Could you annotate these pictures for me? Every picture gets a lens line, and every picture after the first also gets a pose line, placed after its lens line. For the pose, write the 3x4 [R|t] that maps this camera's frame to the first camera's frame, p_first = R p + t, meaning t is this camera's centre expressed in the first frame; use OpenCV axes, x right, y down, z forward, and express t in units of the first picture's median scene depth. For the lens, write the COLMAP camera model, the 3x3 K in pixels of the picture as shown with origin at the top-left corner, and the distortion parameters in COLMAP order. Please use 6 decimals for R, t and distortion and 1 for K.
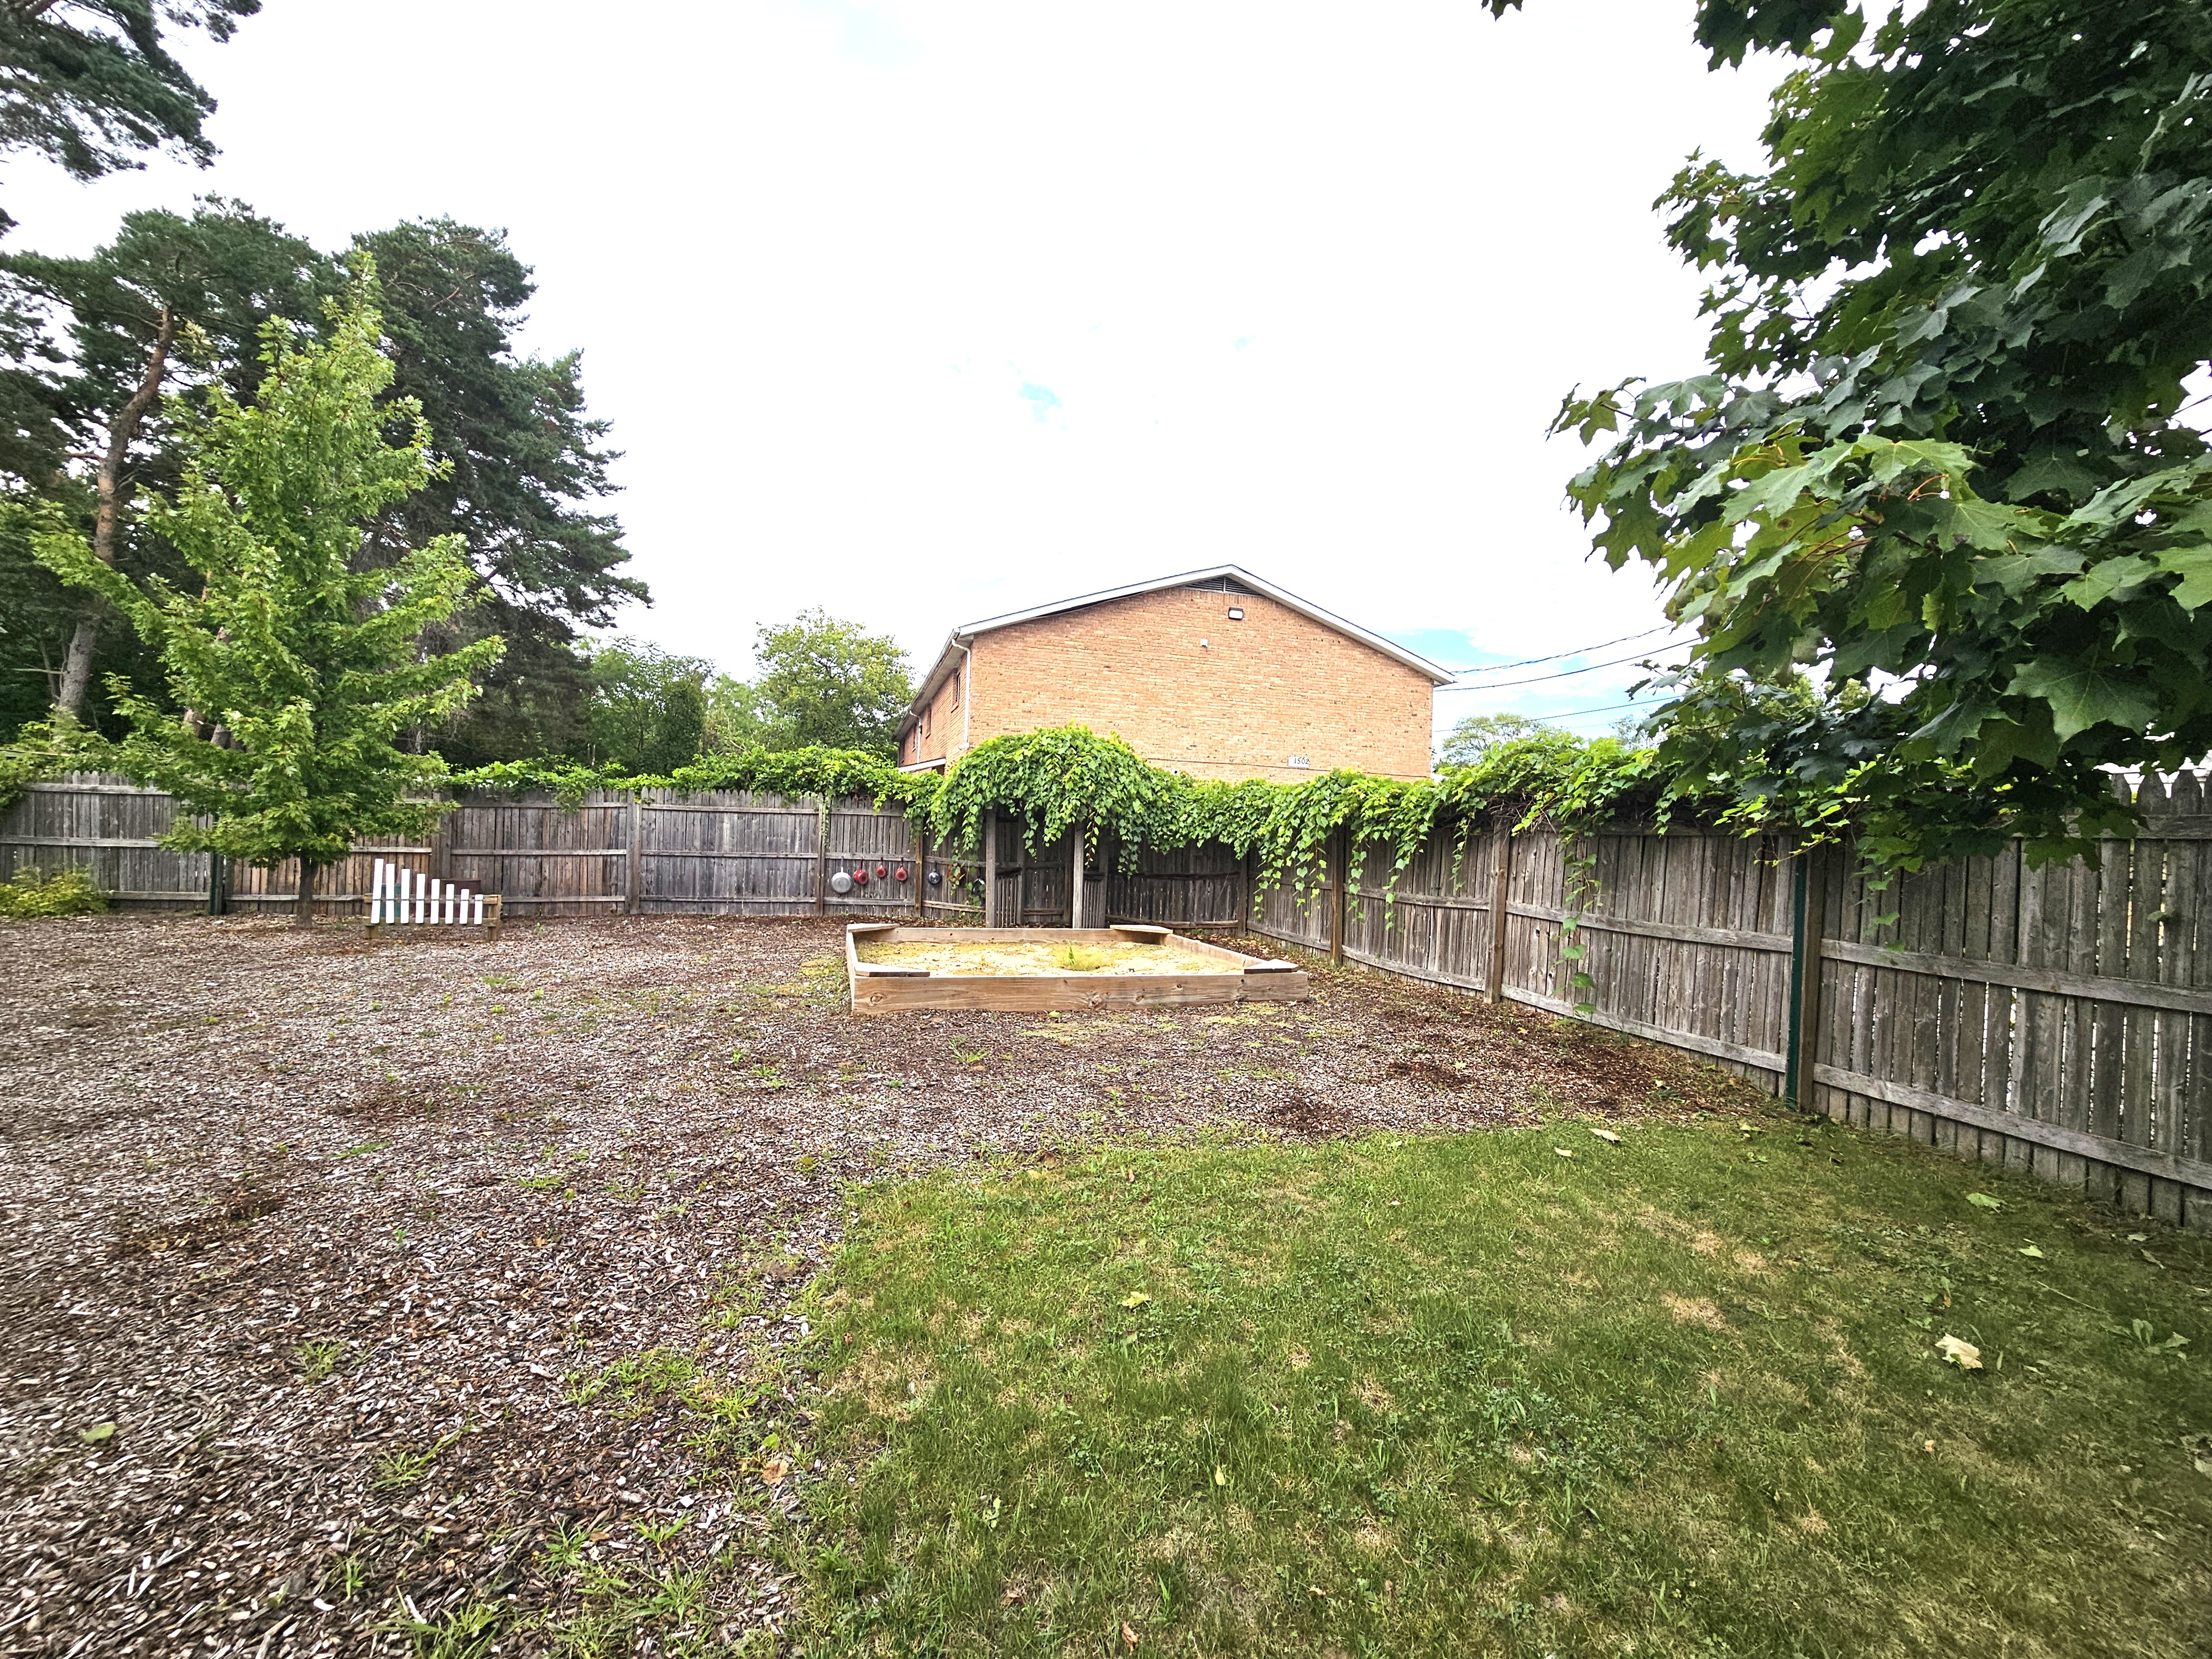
lens RADIAL K [[901.5, 0, 1106.0], [0, 901.5, 829.5], [0, 0, 1]] dist [-0.001230, -0.000682]
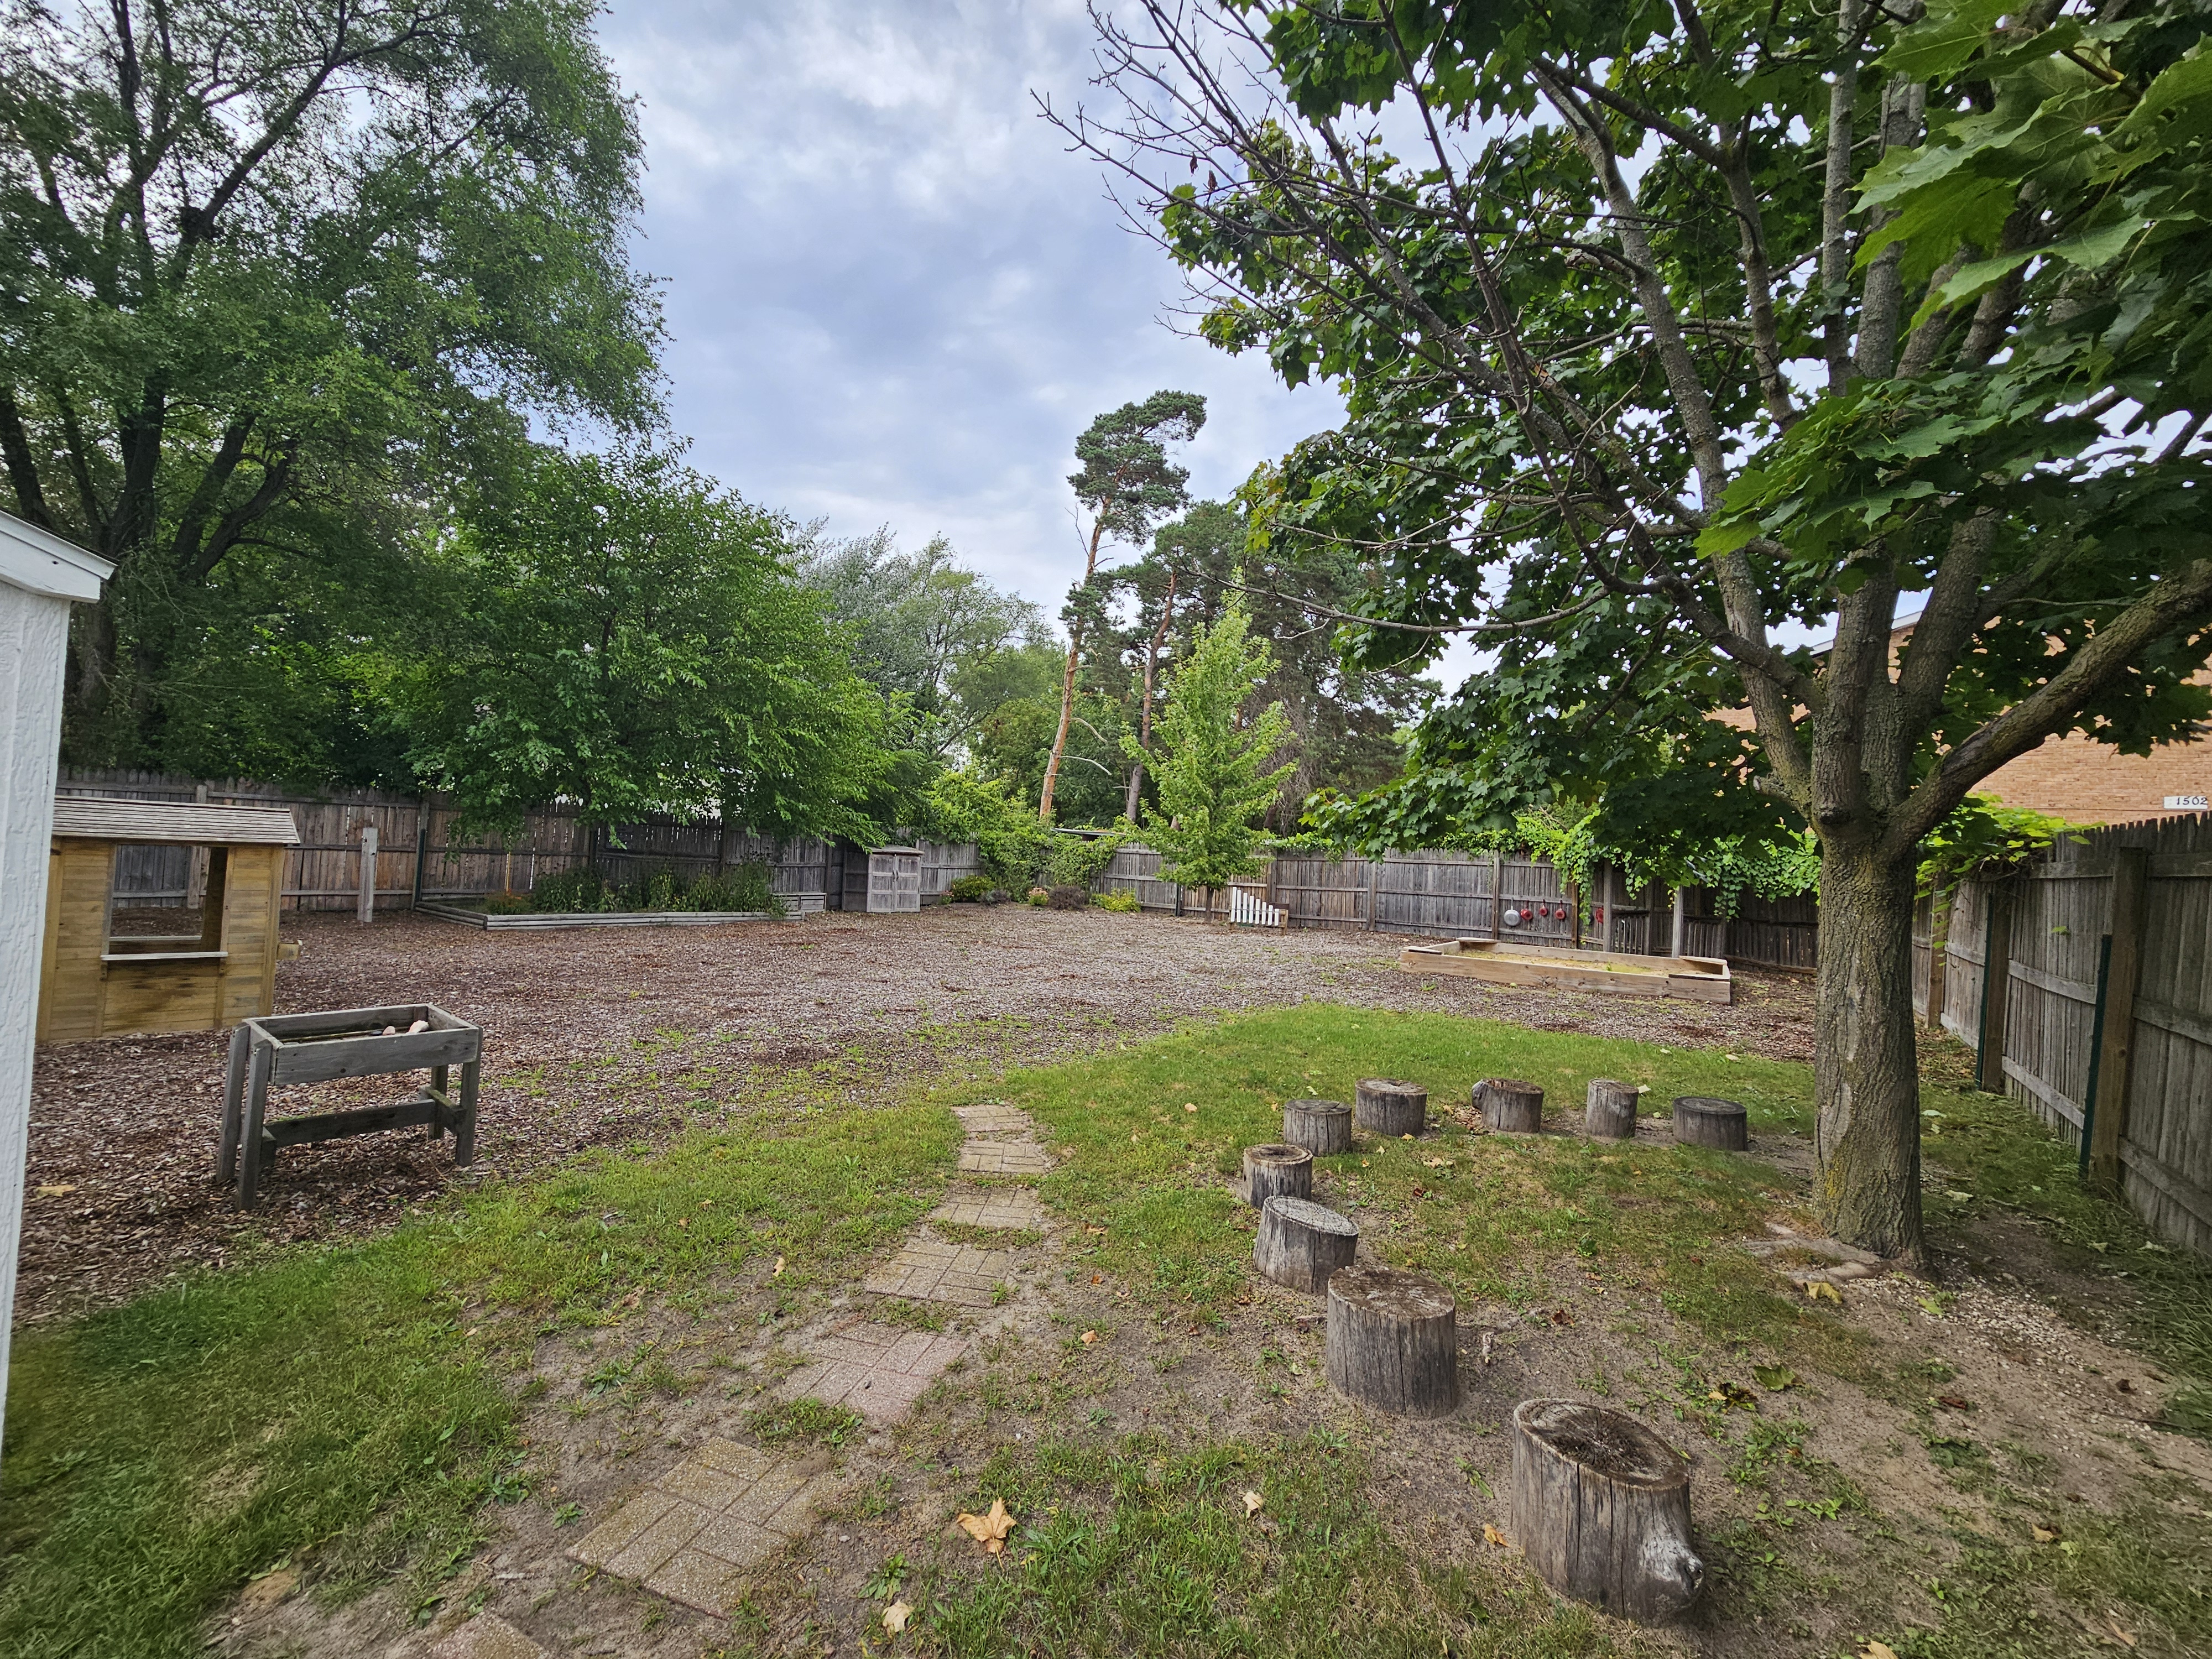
lens RADIAL K [[901.5, 0, 1106.0], [0, 901.5, 829.5], [0, 0, 1]] dist [-0.001230, -0.000682]
pose [[0.631206, -0.027442, -0.775130, 0.430606], [-0.020030, 0.998464, -0.051659, 0.012273], [0.775357, 0.048133, 0.629686, -0.357517]]
